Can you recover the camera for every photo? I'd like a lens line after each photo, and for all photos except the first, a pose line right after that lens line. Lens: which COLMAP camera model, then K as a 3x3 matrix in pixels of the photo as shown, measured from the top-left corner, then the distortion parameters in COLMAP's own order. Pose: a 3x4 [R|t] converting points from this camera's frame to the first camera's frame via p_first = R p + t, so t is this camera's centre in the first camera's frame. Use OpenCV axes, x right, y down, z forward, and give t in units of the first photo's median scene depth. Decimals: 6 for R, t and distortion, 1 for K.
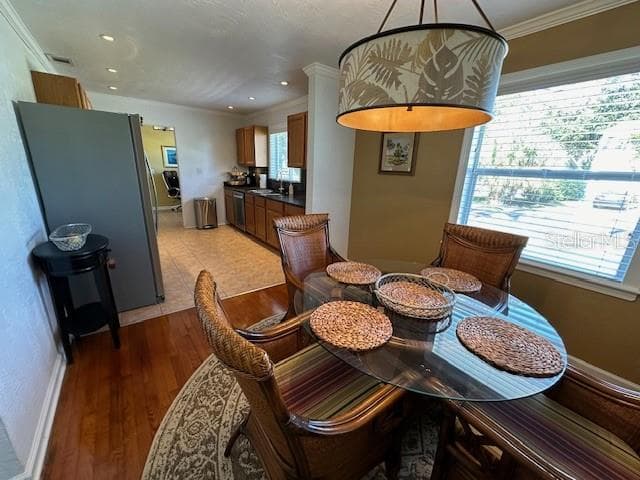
lens RADIAL K [[252.1, 0, 322.1], [0, 252.1, 242.5], [0, 0, 1]] dist [-0.002912, -0.000033]
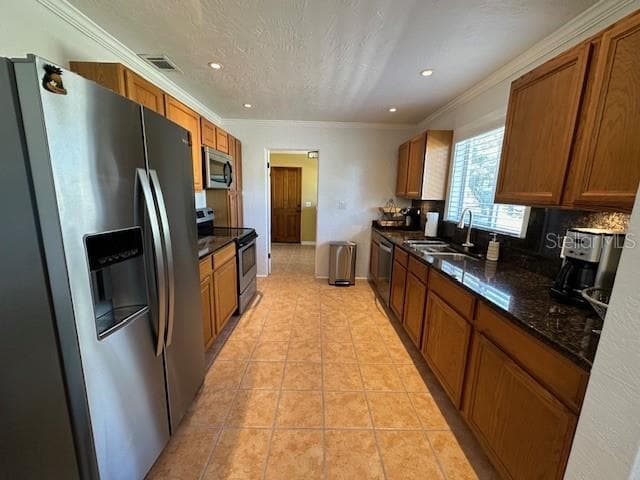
lens RADIAL K [[252.1, 0, 317.2], [0, 252.1, 240.8], [0, 0, 1]] dist [-0.002912, -0.000033]
pose [[0.787404, 0.094669, -0.609124, -0.084373], [-0.164852, 0.984486, -0.060093, -0.126499], [0.593986, 0.147733, 0.790795, 0.387170]]
